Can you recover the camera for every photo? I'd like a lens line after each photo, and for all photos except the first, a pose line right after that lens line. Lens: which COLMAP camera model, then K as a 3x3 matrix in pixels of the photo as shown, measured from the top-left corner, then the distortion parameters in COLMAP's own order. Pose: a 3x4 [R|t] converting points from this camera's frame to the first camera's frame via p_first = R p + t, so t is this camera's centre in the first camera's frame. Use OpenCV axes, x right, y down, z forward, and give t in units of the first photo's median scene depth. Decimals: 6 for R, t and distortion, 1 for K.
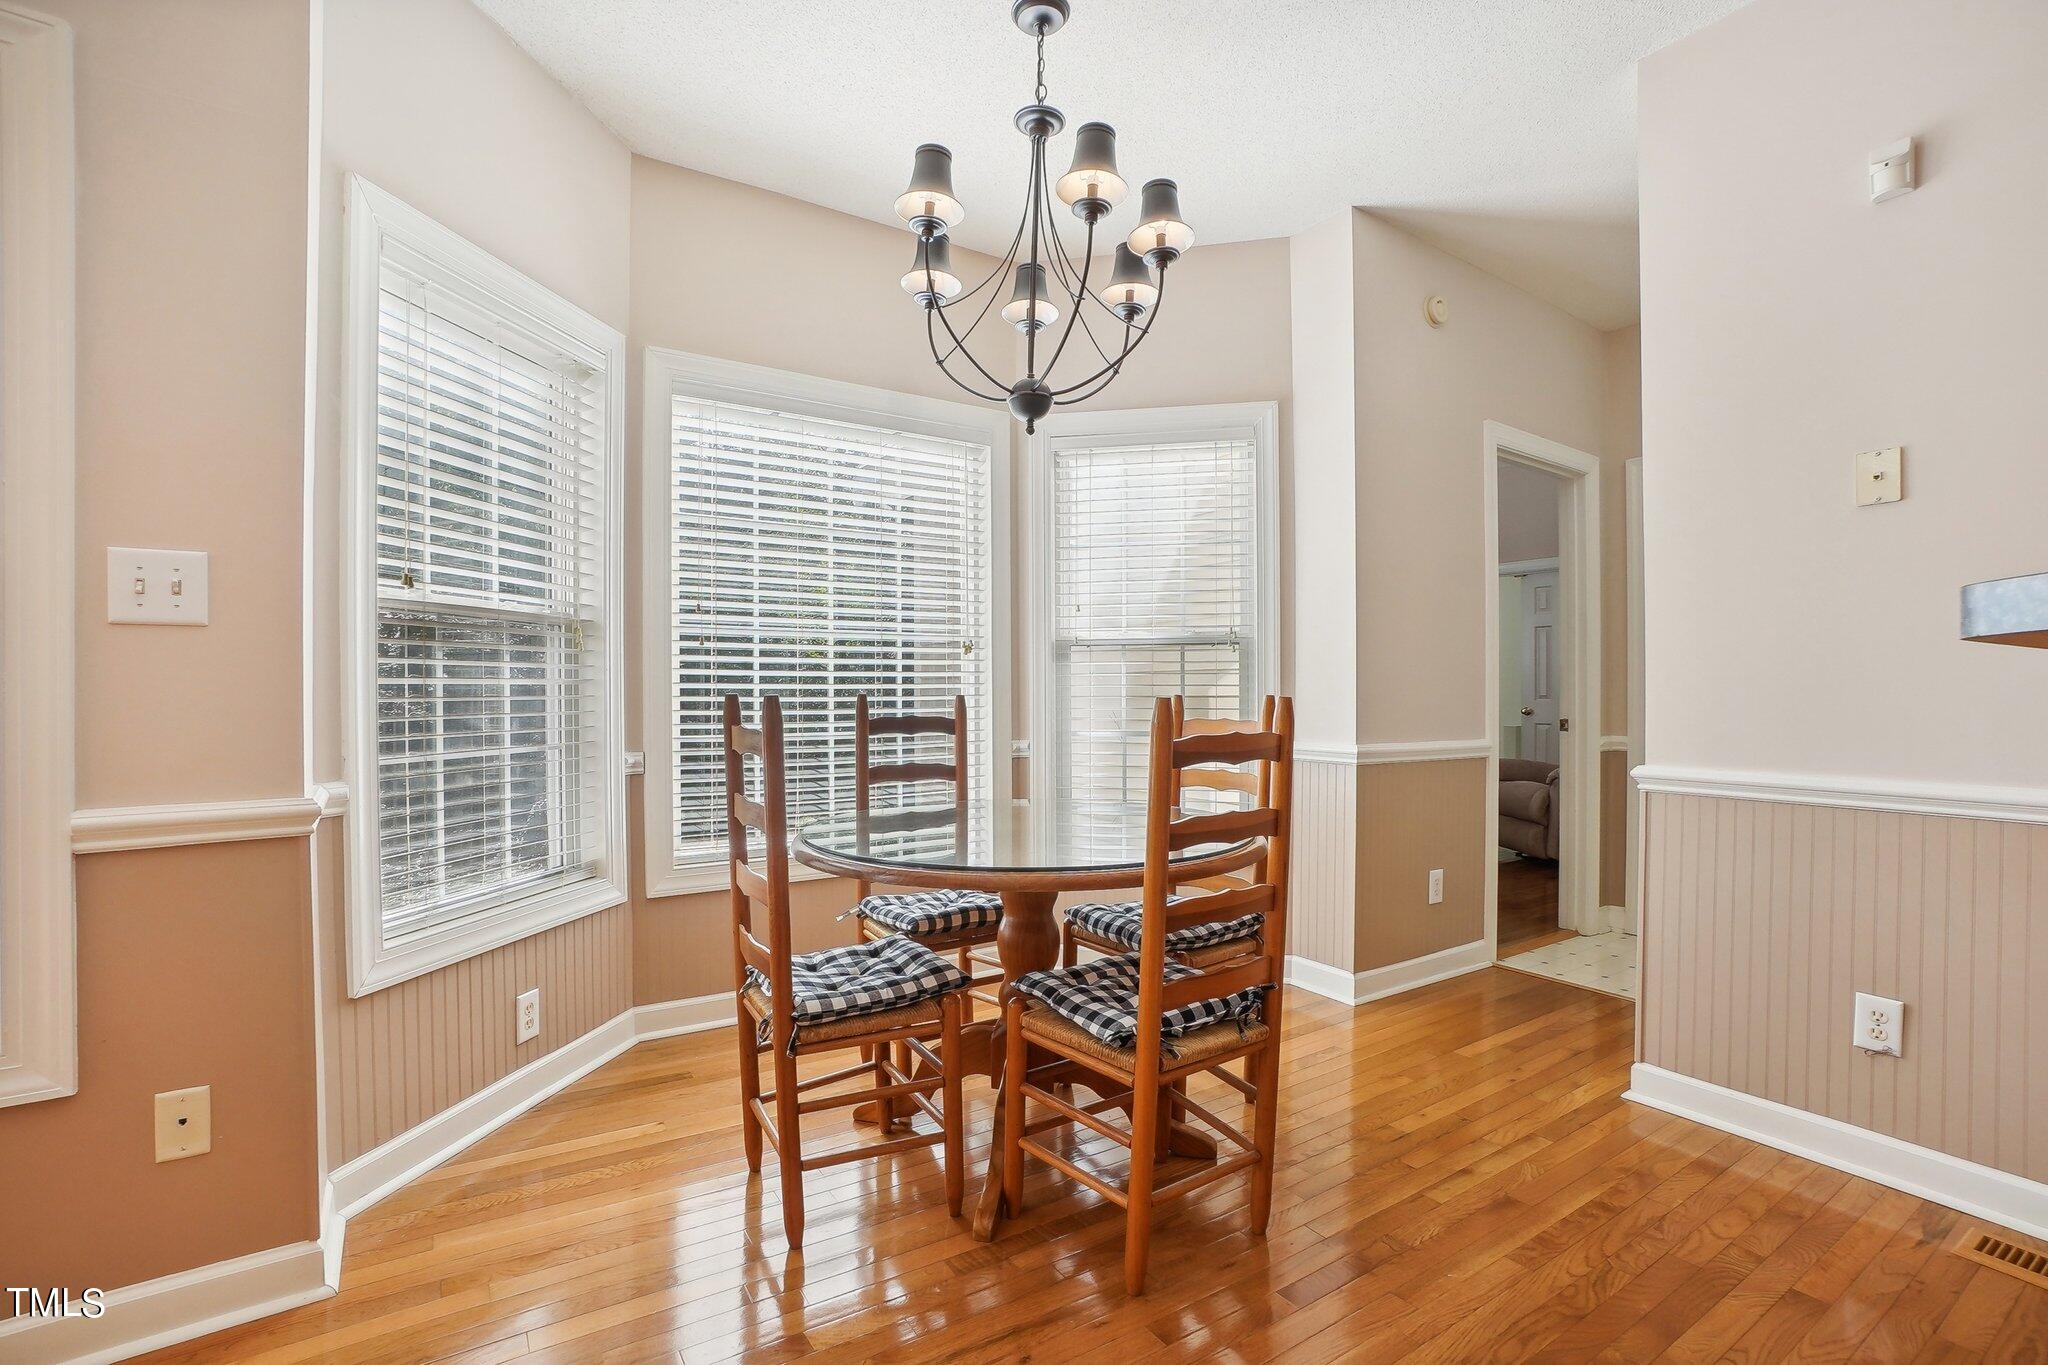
lens RADIAL K [[923.1, 0, 1024.0], [0, 923.1, 682.5], [0, 0, 1]] dist [-0.053314, 0.019749]
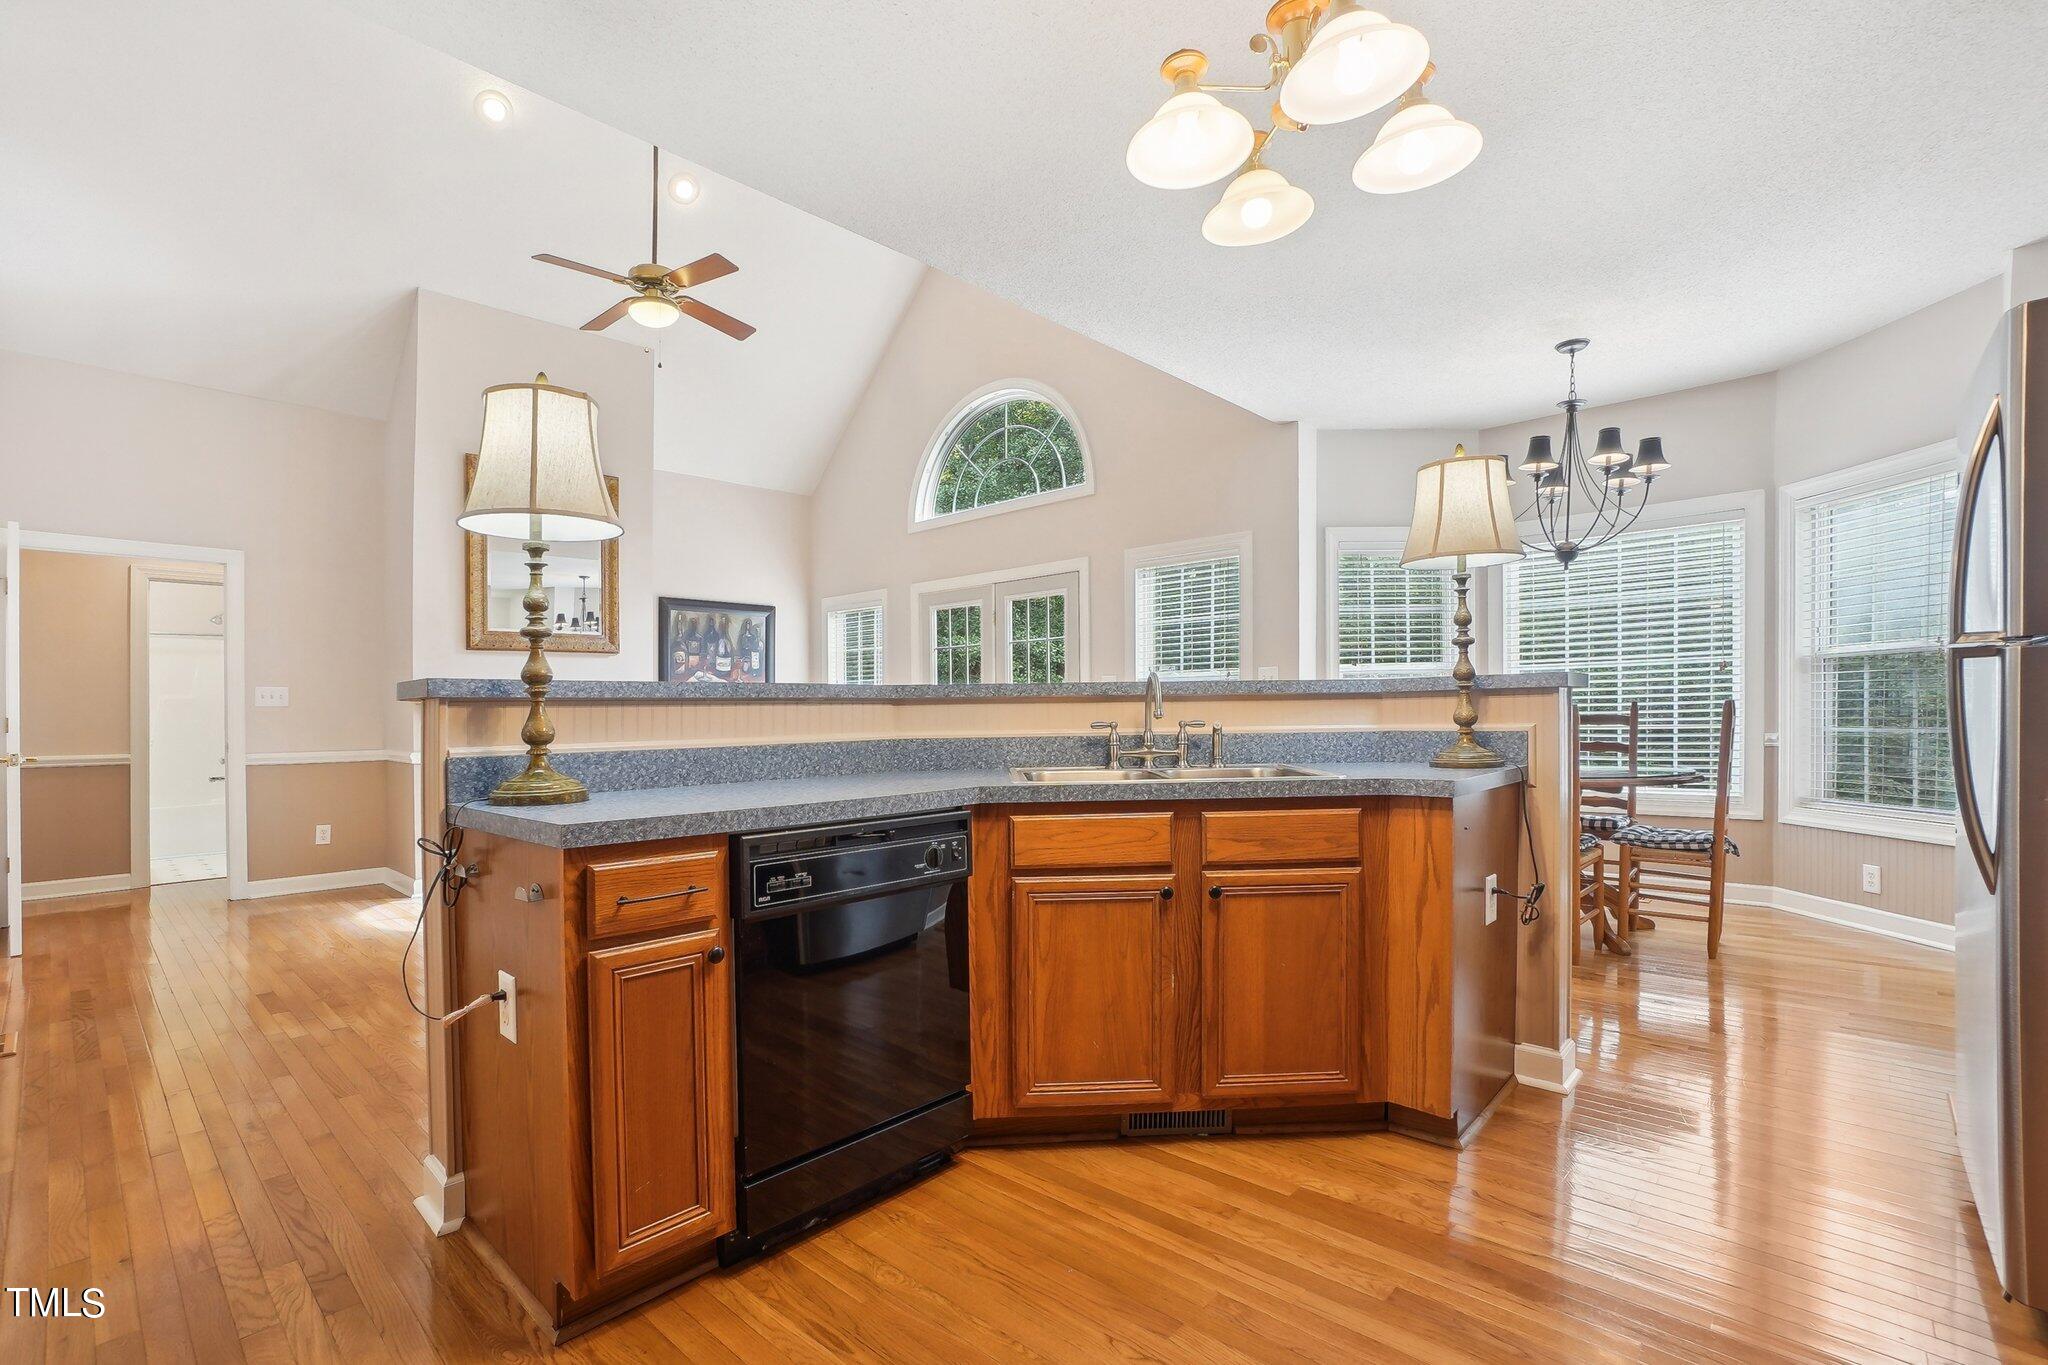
lens RADIAL K [[923.1, 0, 1024.0], [0, 923.1, 682.5], [0, 0, 1]] dist [-0.053314, 0.019749]
pose [[0.250896, -0.032400, -0.967472, 1.079777], [0.031070, 0.999194, -0.025405, -0.012367], [0.967515, -0.023685, 0.251700, -0.420588]]
